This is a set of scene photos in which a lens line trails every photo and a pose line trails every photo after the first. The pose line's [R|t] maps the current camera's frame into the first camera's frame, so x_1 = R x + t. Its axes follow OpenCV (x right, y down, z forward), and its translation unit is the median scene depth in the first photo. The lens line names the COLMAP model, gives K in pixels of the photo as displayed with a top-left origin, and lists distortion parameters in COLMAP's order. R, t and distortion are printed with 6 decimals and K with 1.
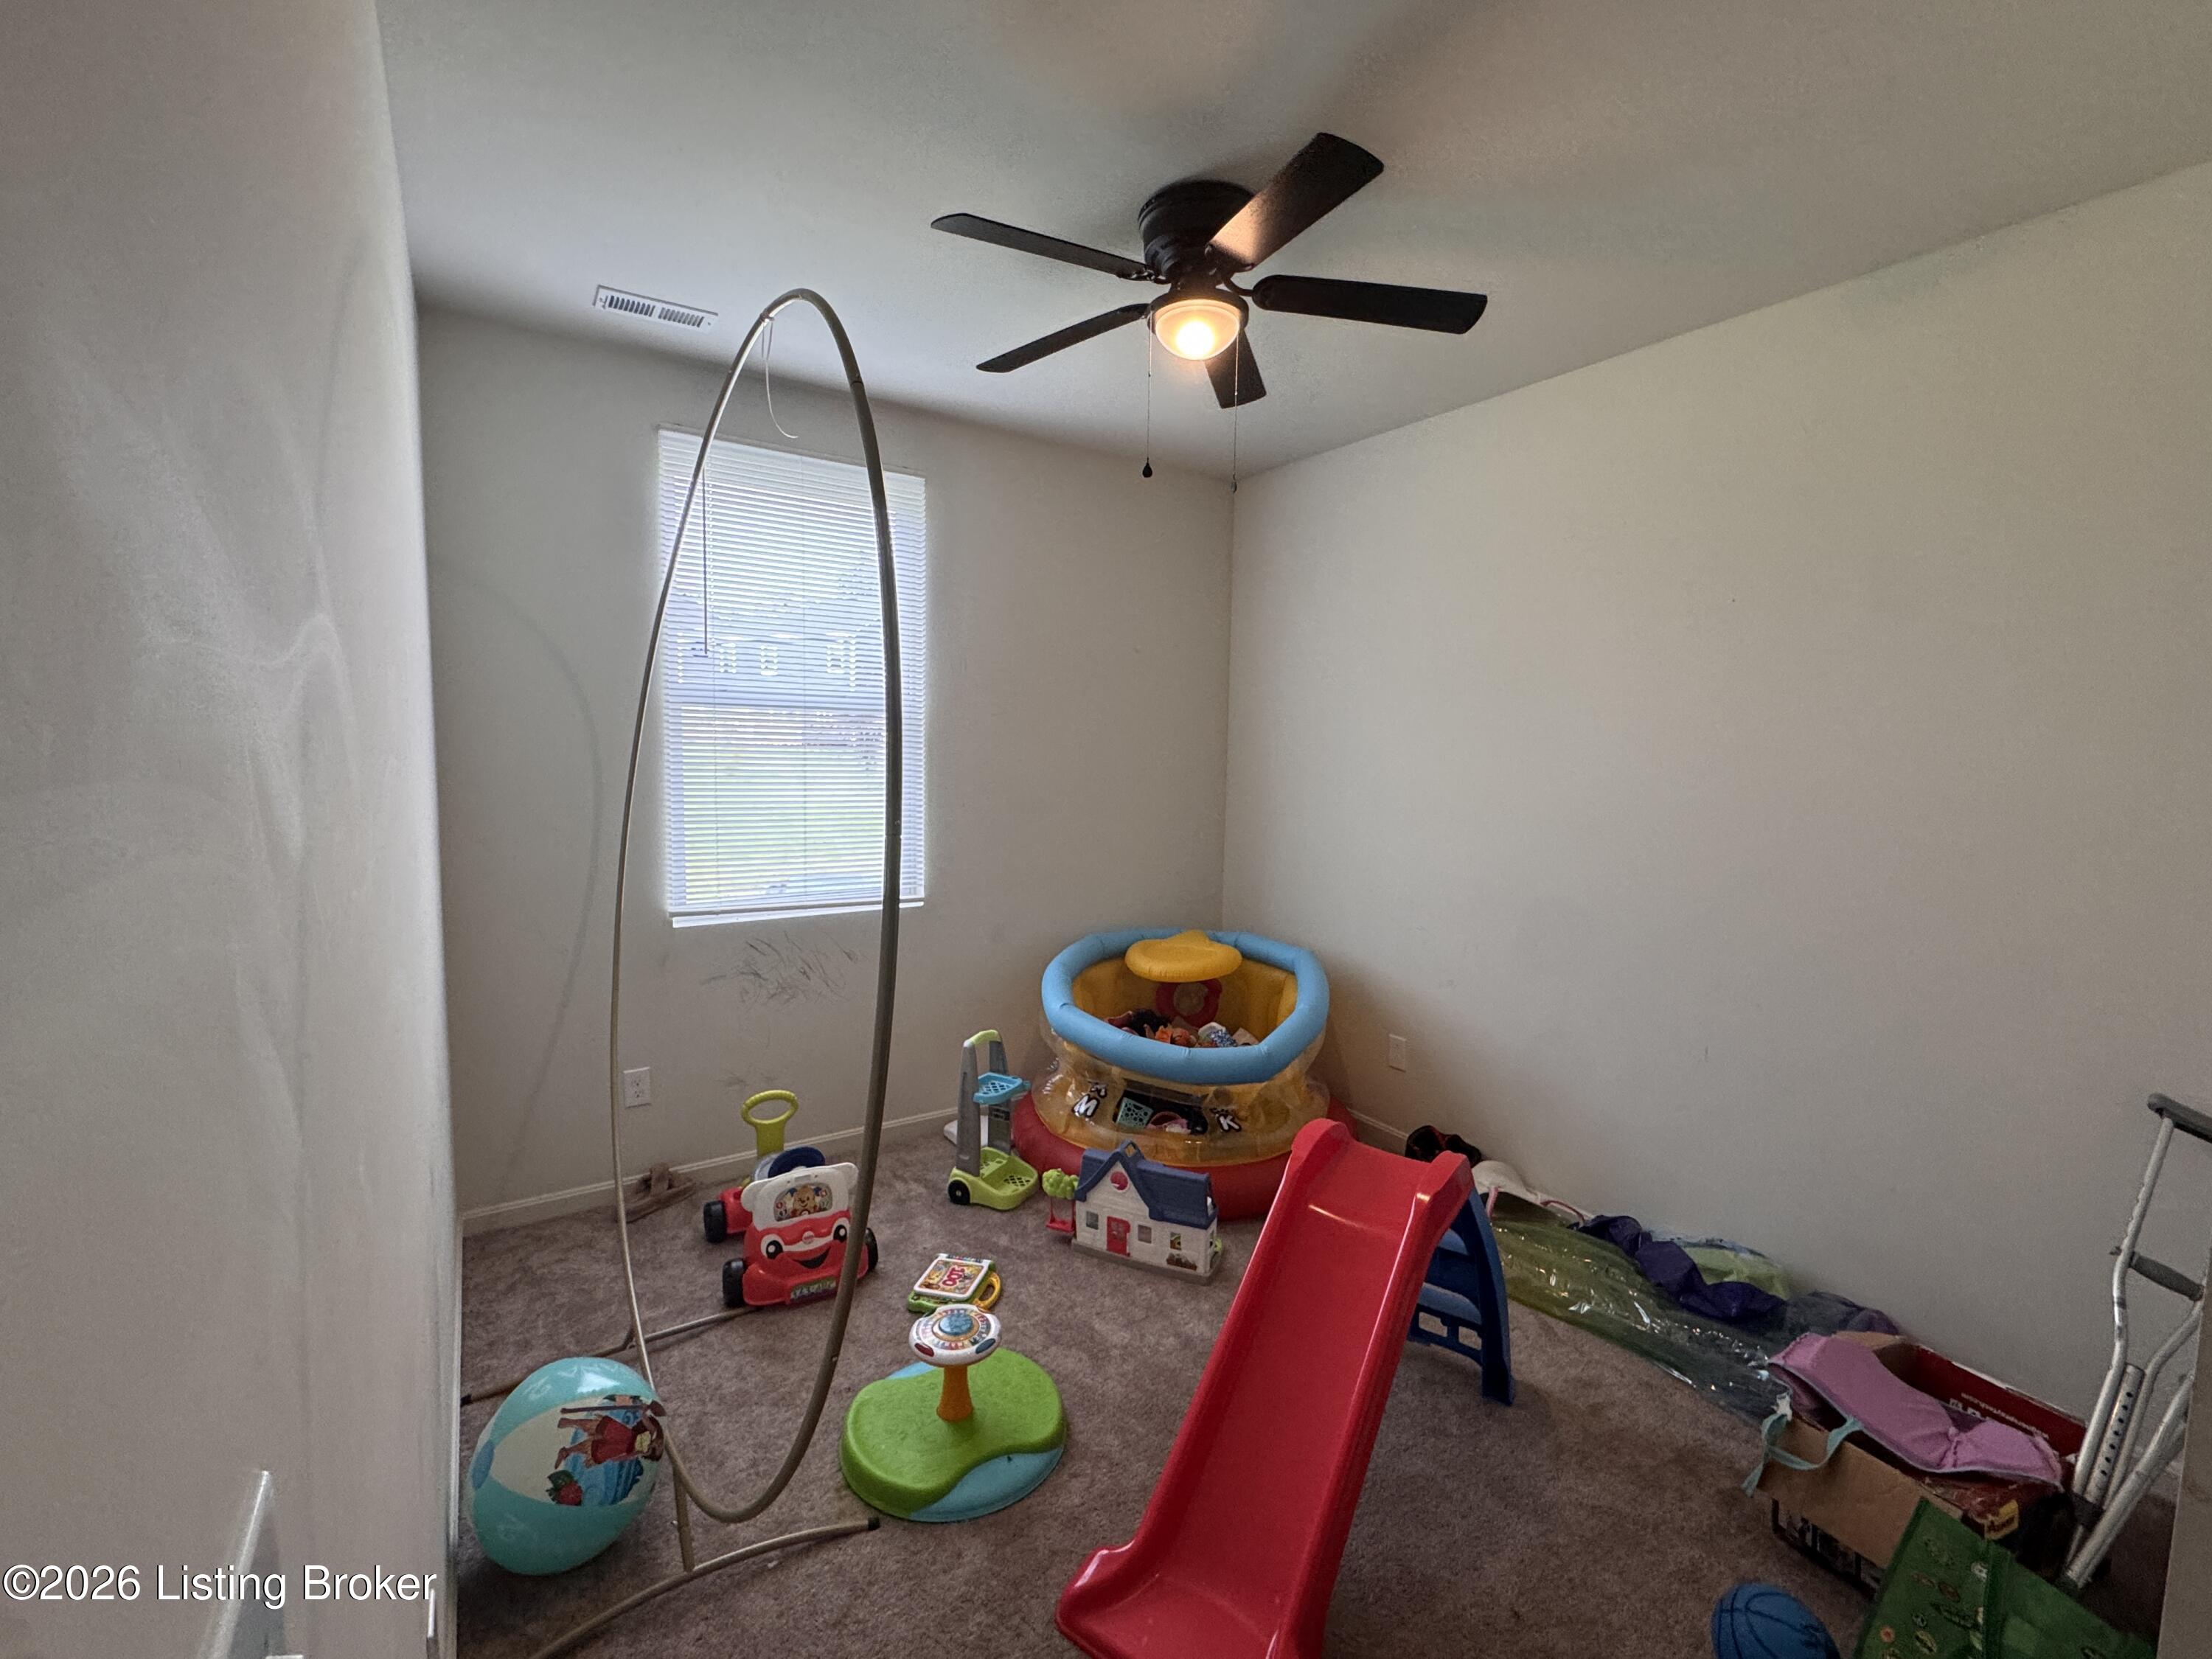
lens RADIAL K [[965.4, 0, 1105.0], [0, 965.4, 830.2], [0, 0, 1]] dist [0.002534, -0.000266]
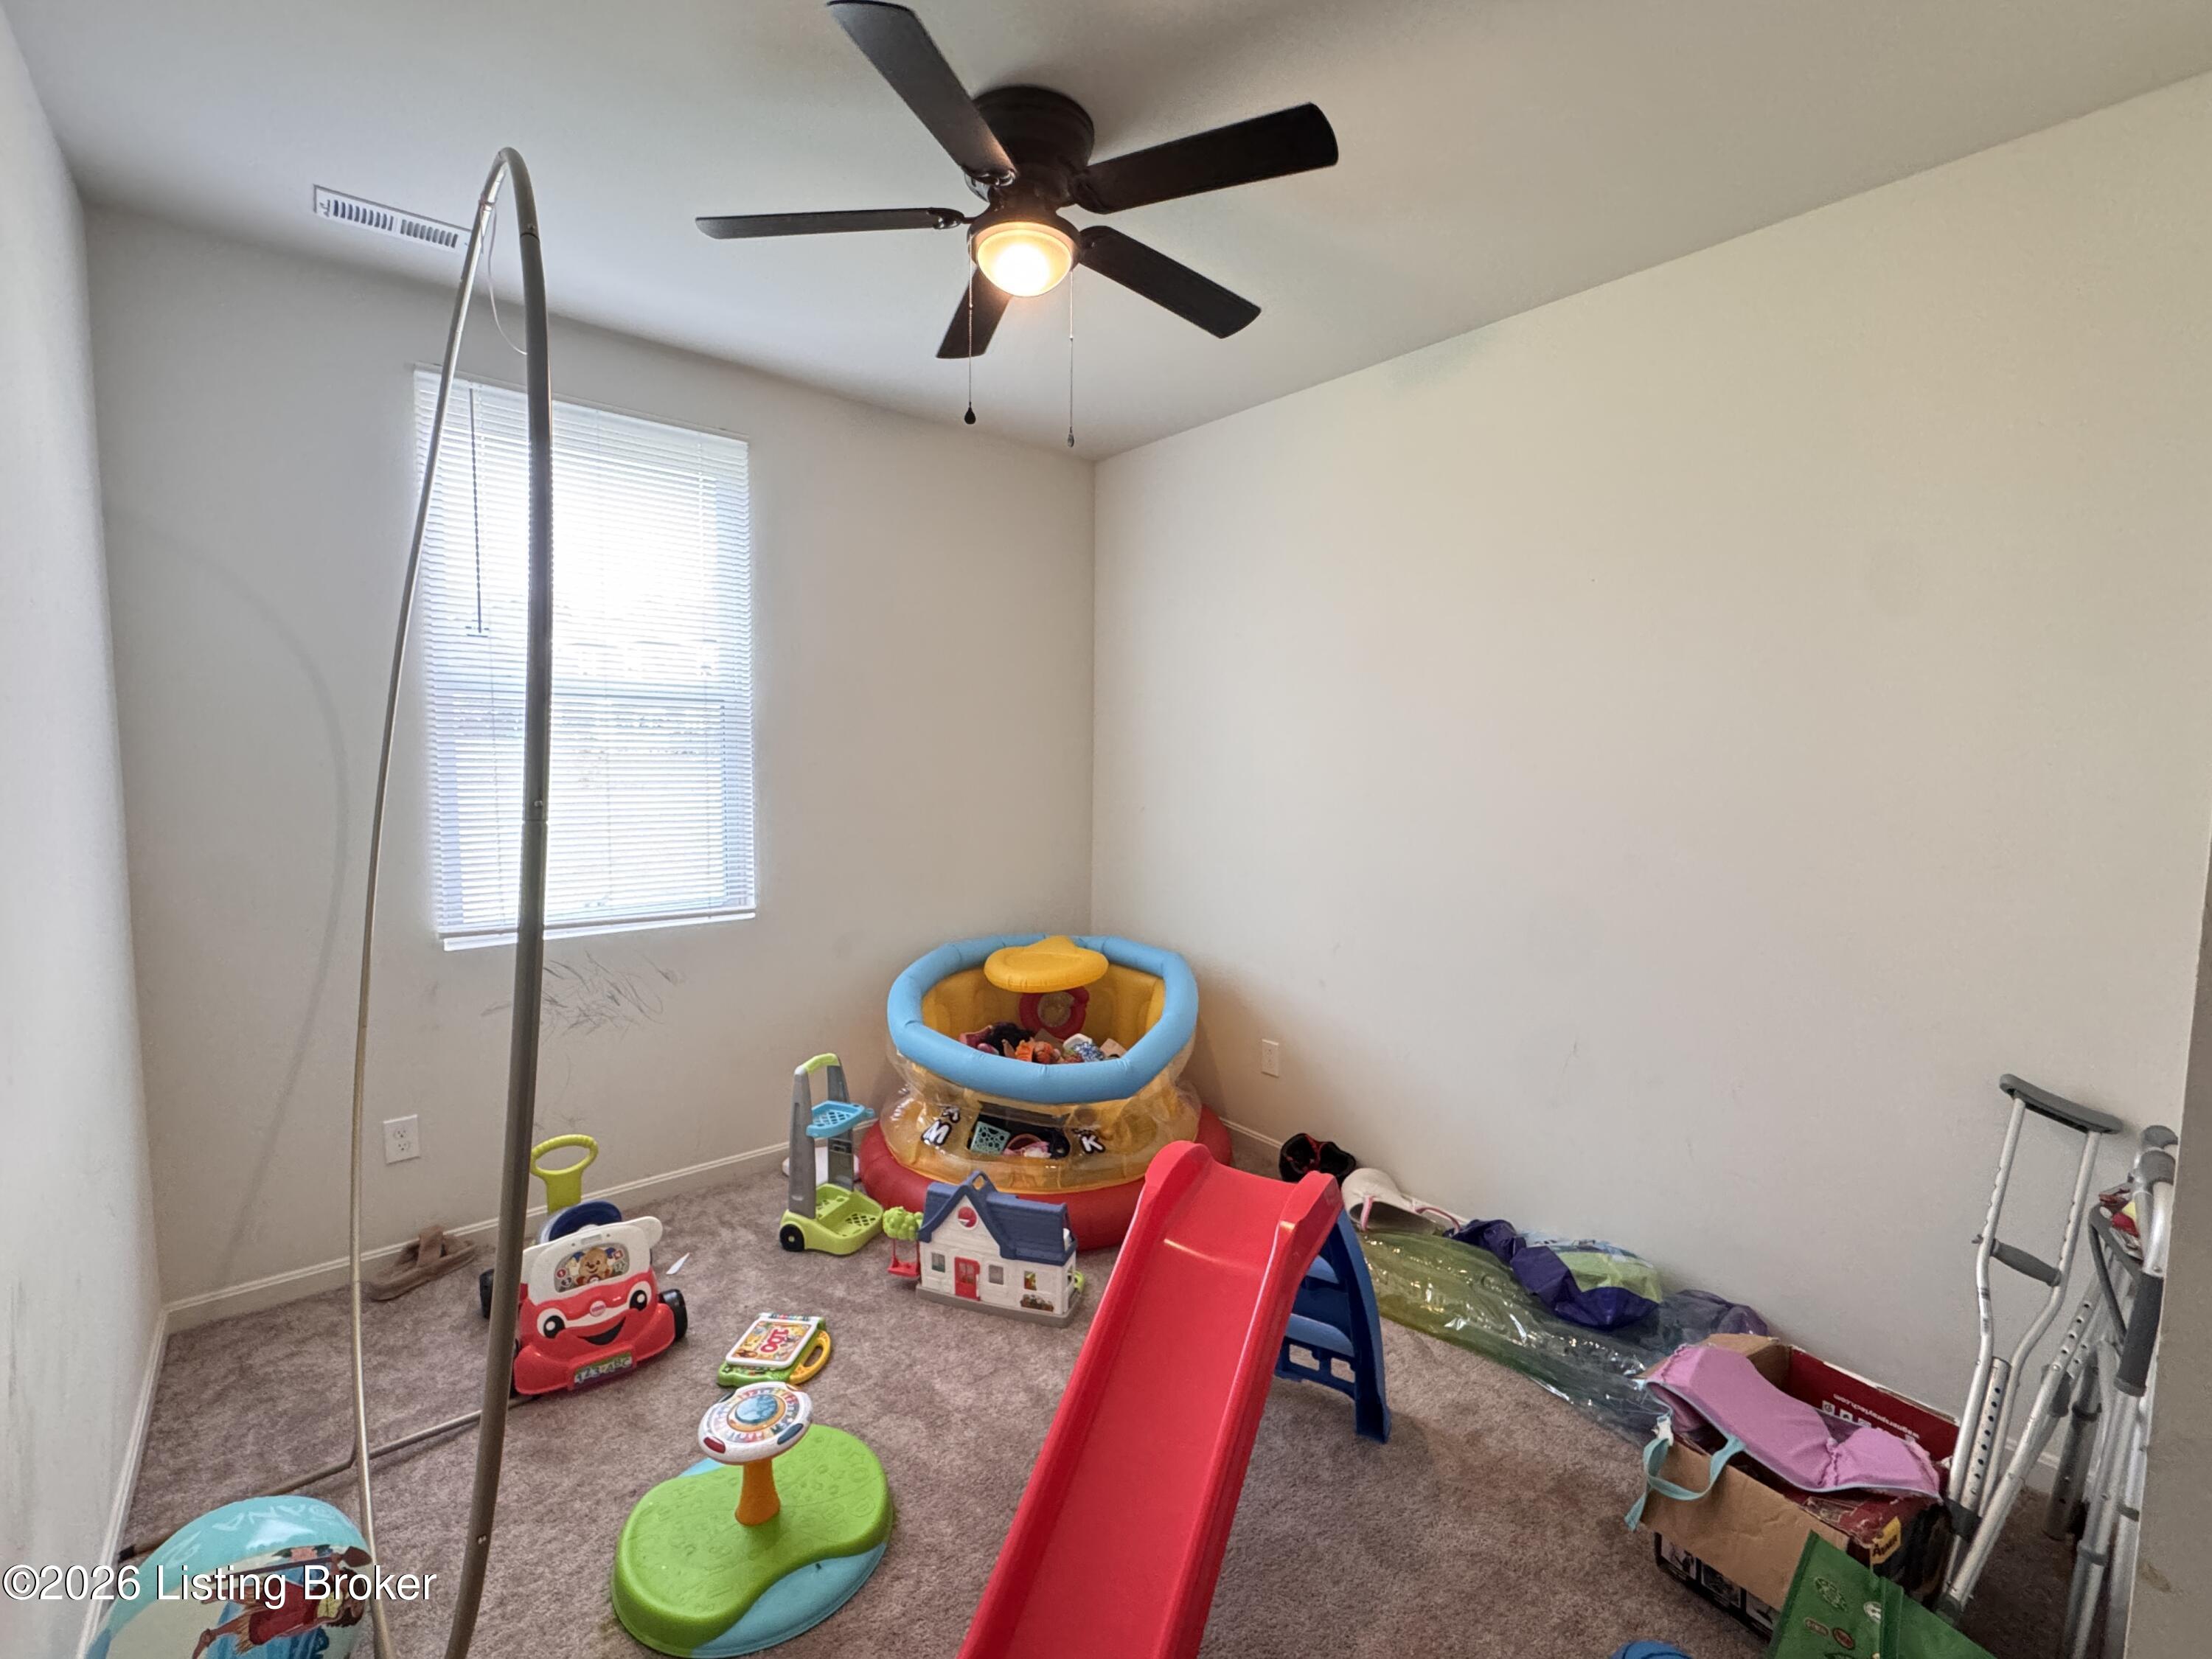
lens RADIAL K [[965.4, 0, 1106.2], [0, 965.4, 832.0], [0, 0, 1]] dist [0.002534, -0.000266]
pose [[0.993376, -0.016929, 0.113652, 0.056807], [0.017390, 0.999844, -0.003065, 0.010541], [-0.113583, 0.005021, 0.993516, 0.105712]]
